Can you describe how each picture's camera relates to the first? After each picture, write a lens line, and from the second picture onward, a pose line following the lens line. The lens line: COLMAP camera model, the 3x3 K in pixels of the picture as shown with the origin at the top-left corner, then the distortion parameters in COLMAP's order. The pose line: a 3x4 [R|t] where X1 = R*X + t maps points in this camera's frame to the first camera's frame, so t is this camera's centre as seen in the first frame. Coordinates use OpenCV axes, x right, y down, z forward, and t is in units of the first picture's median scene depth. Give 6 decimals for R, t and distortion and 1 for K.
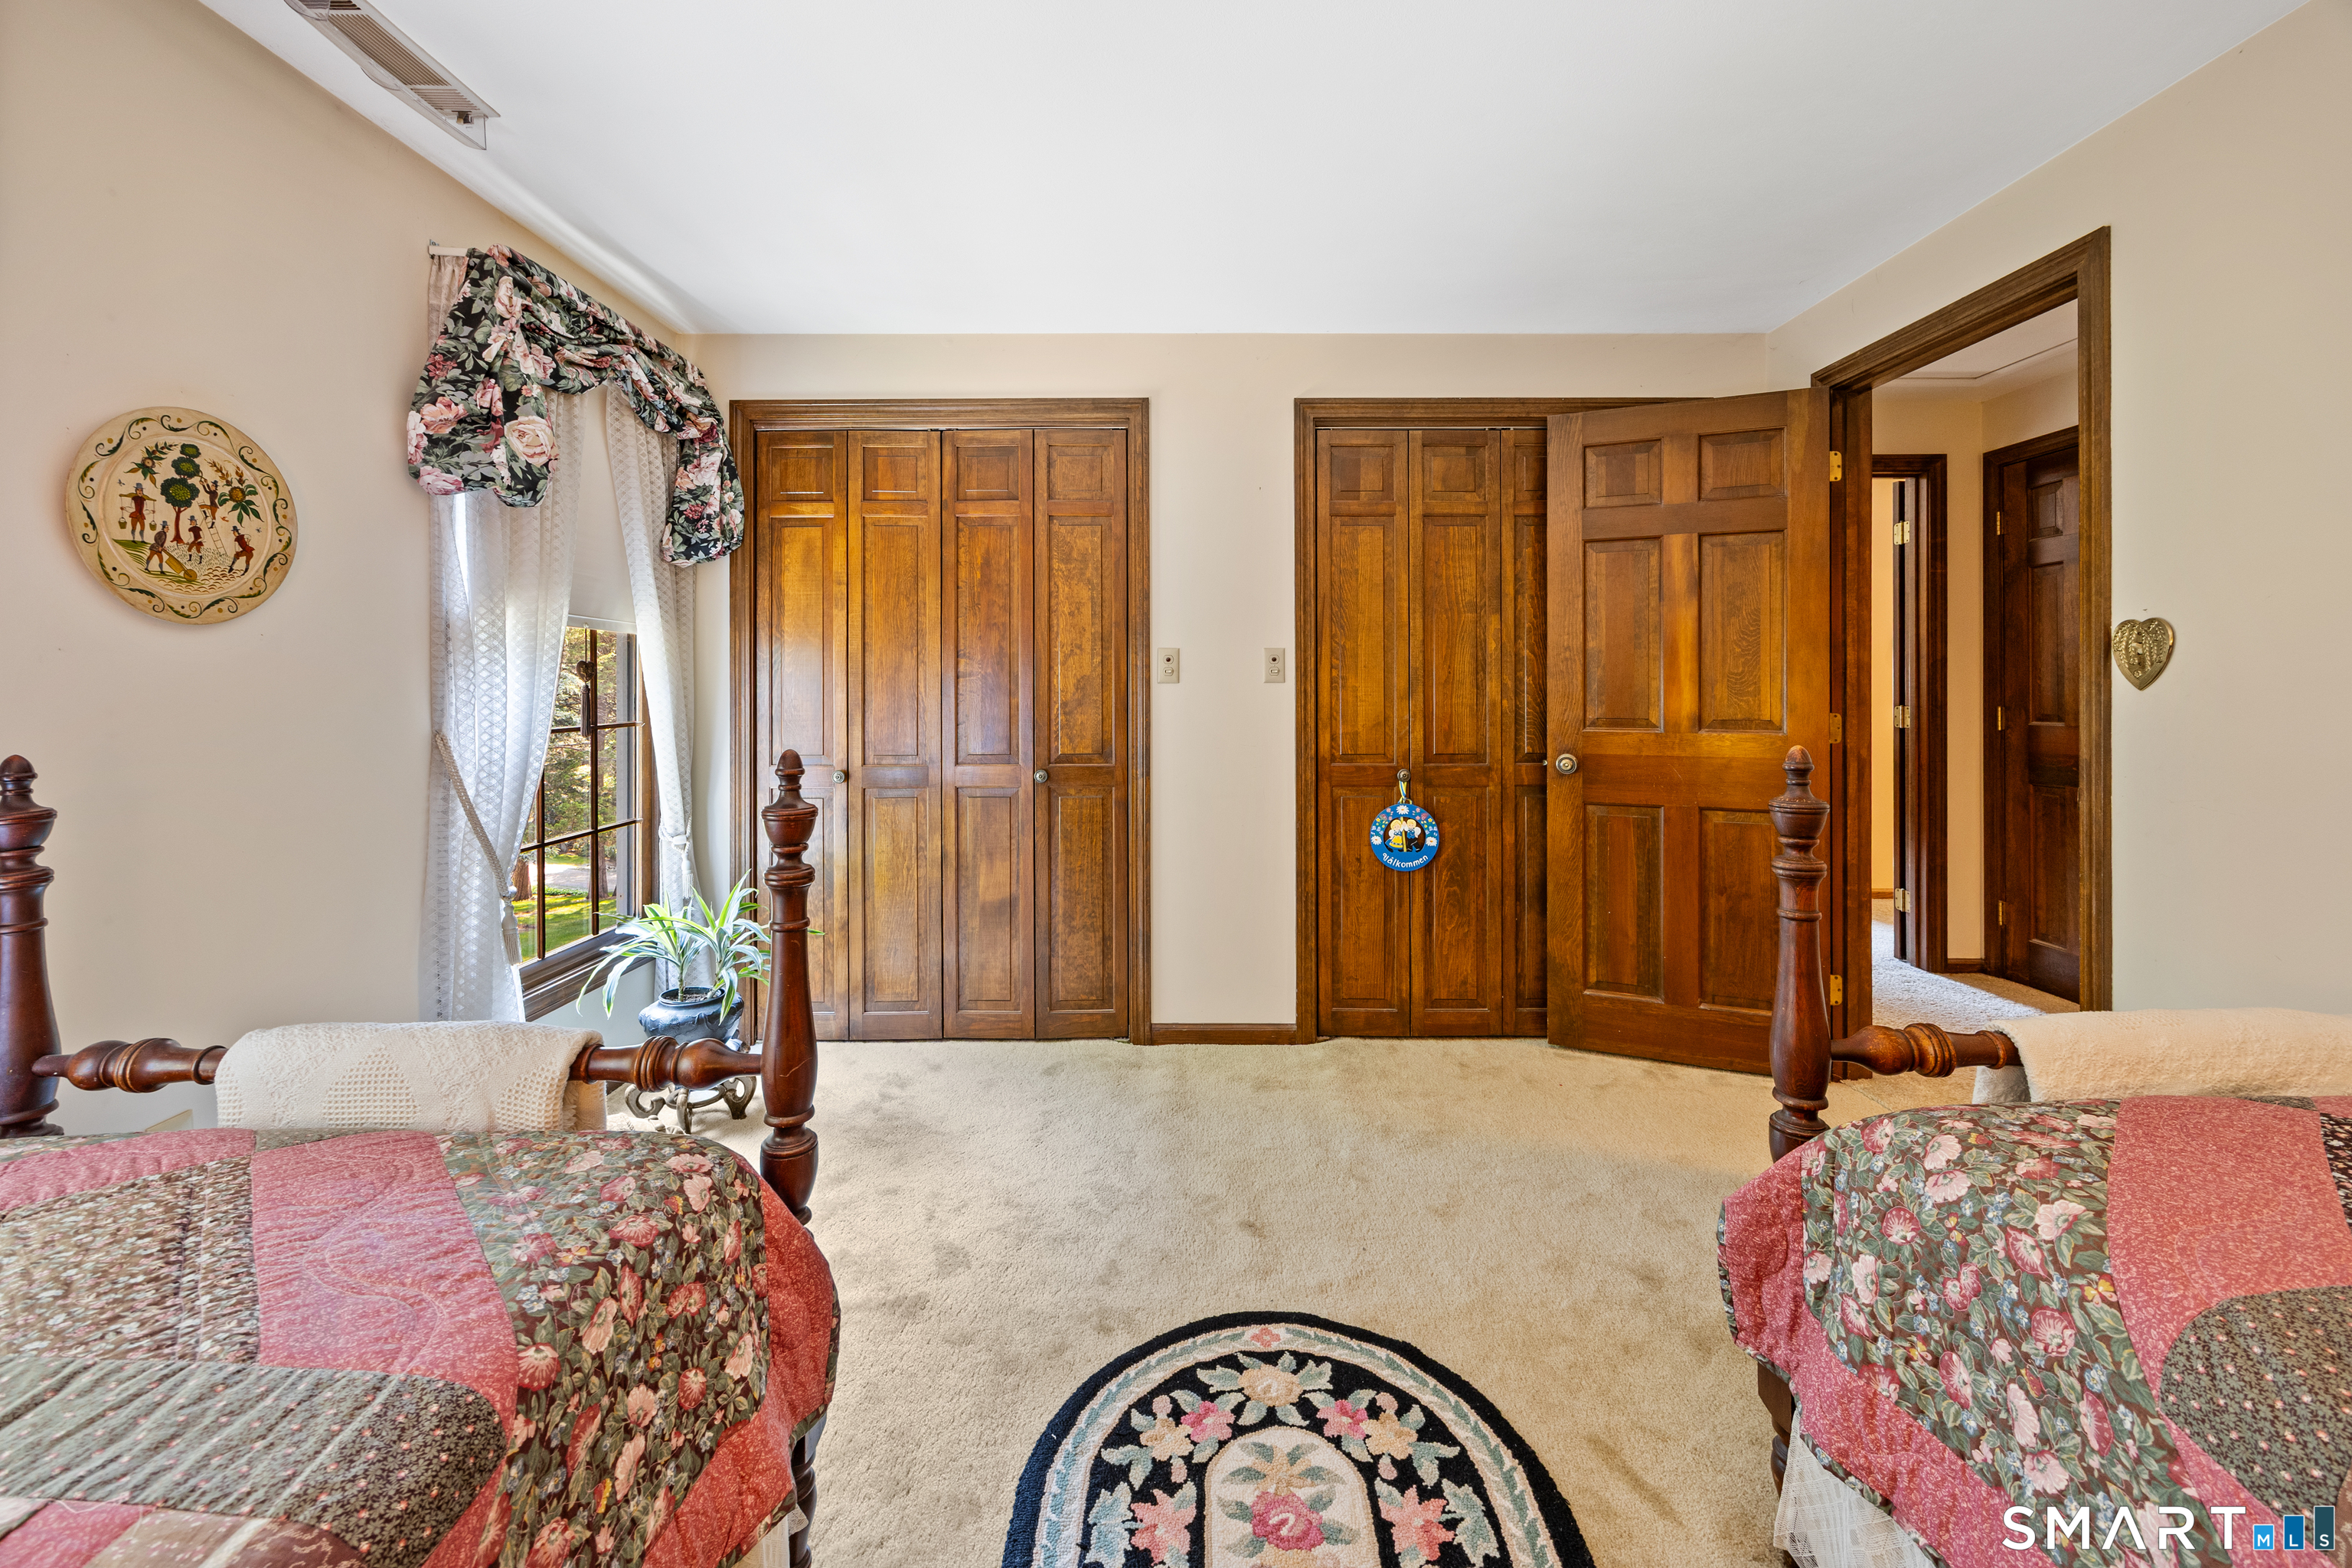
lens RADIAL K [[944.7, 0, 1180.3], [0, 944.7, 682.4], [0, 0, 1]] dist [0.000206, 0.000100]
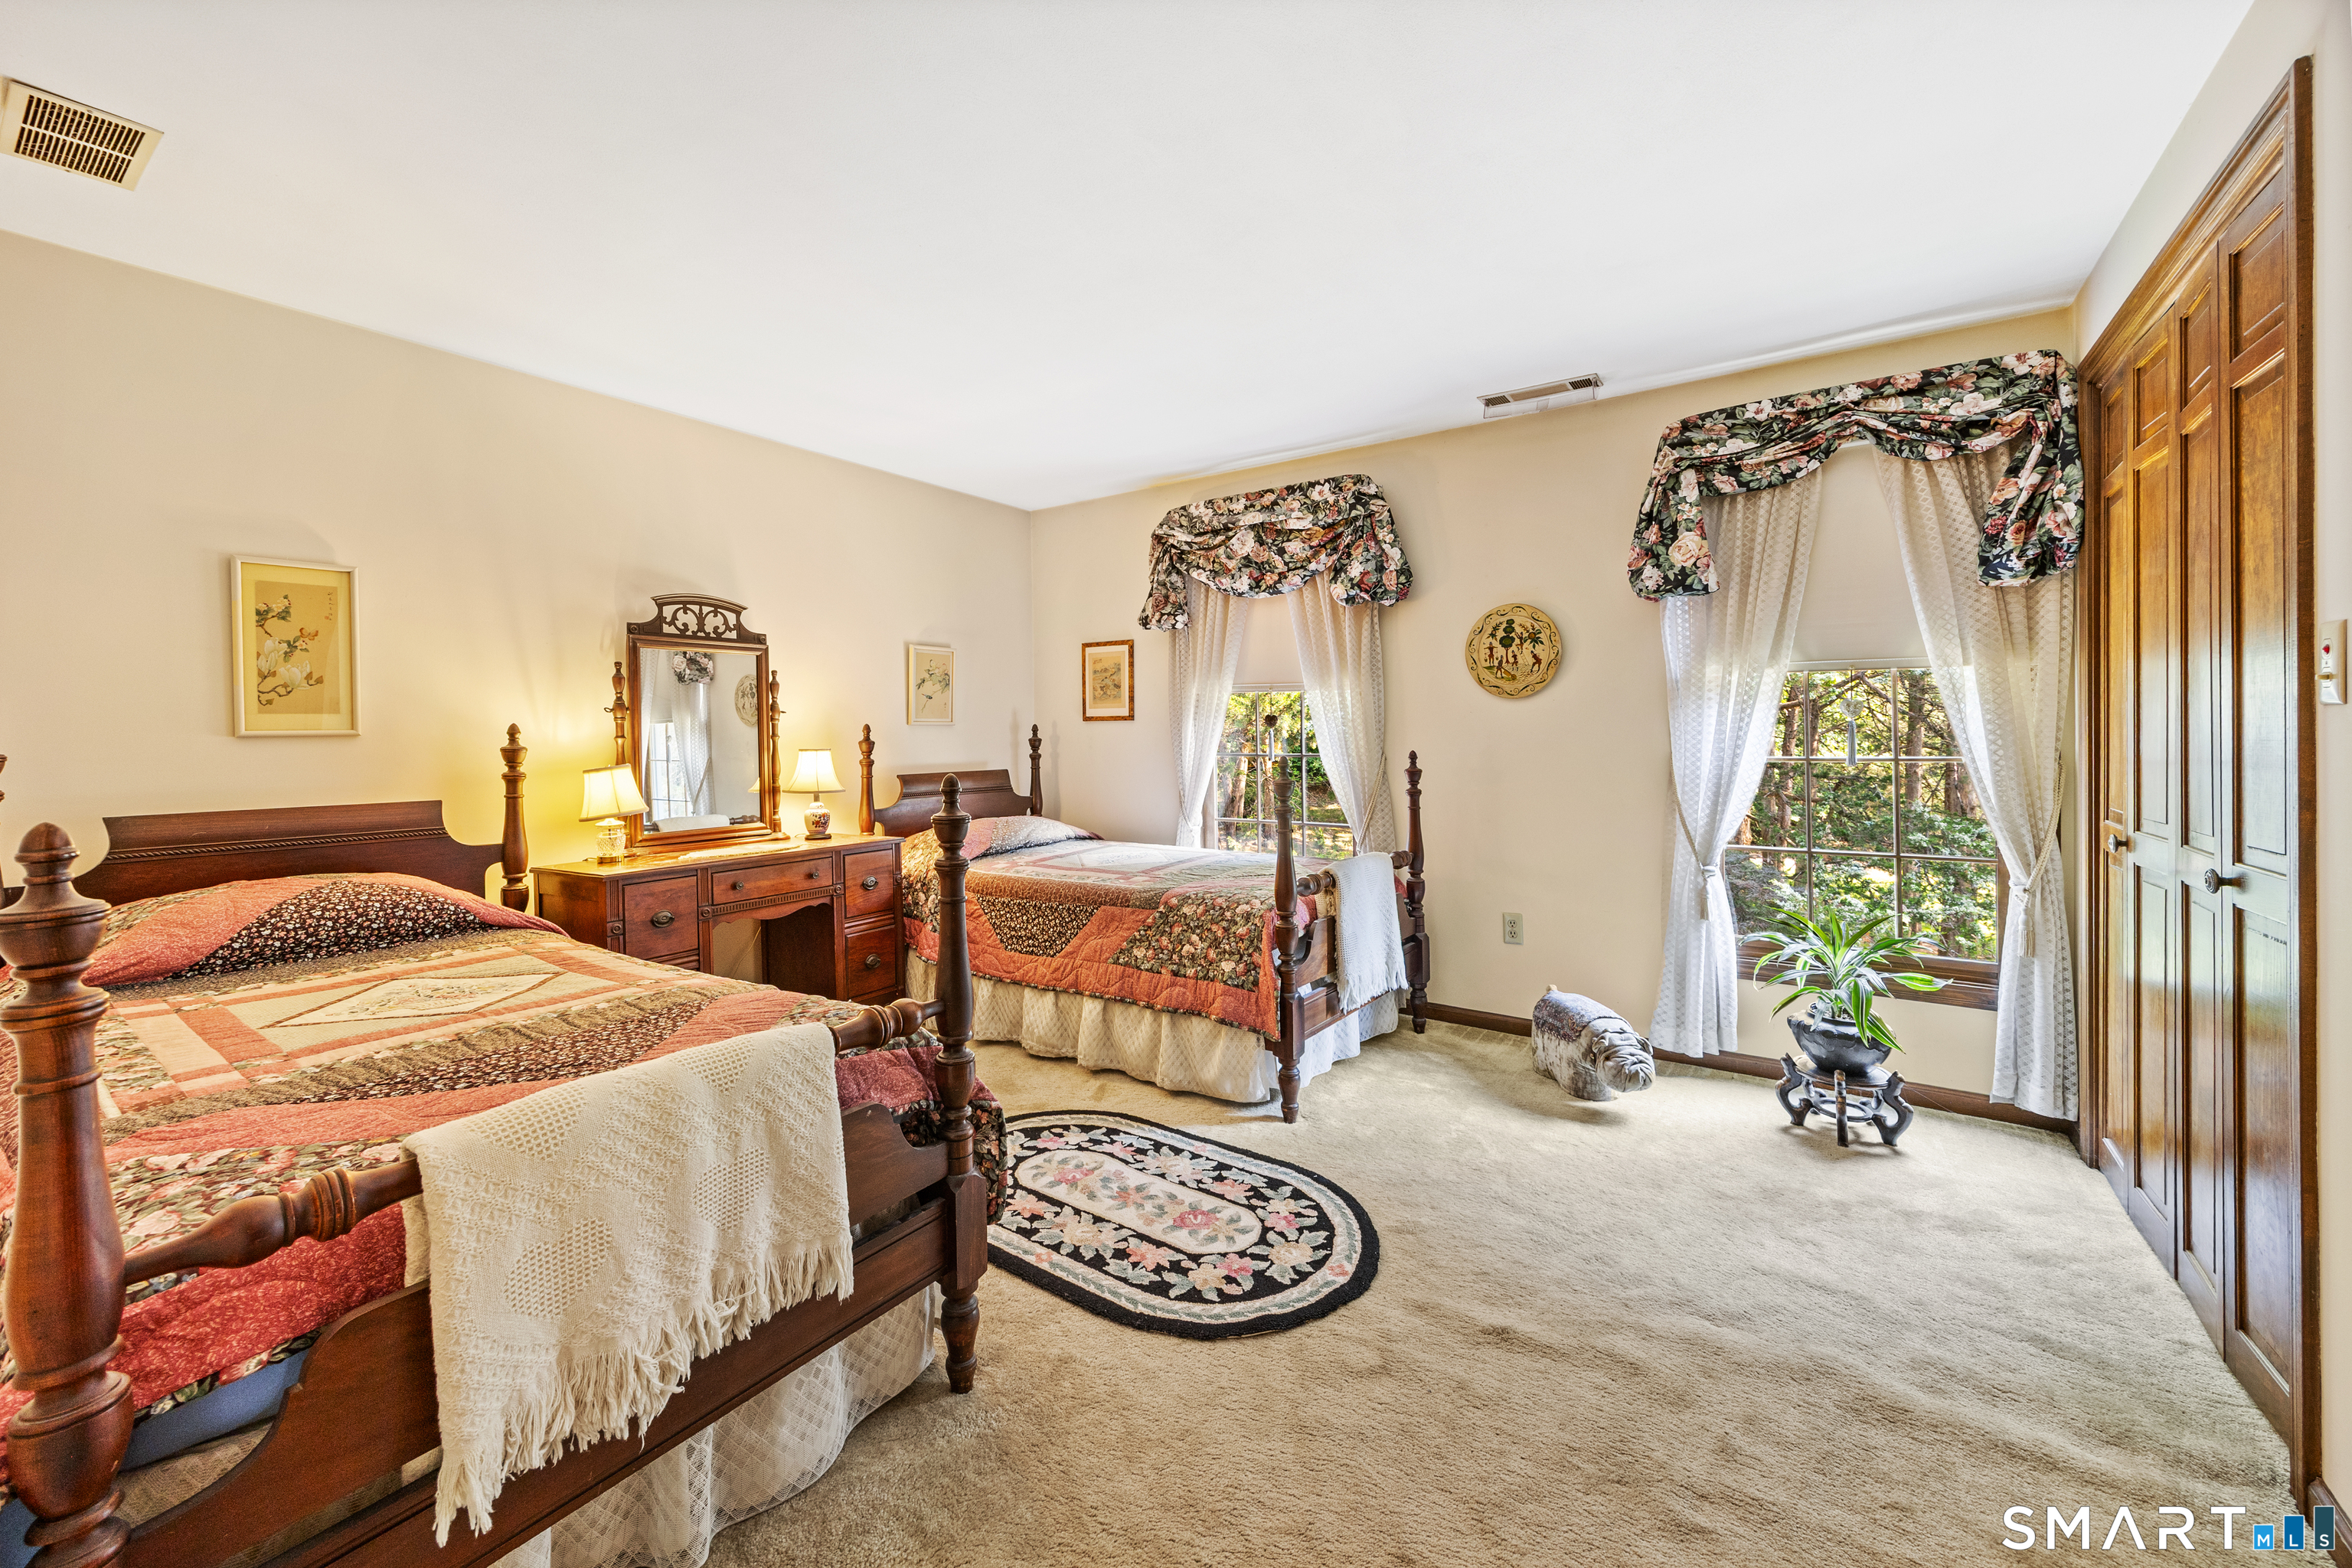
lens RADIAL K [[913.6, 0, 1171.9], [0, 913.6, 758.1], [0, 0, 1]] dist [0.000572, 0.000200]
pose [[-0.572573, 0.030718, -0.819278, 1.251868], [0.014744, 0.999522, 0.027172, 0.009213], [0.819721, 0.003479, -0.572752, 1.633387]]
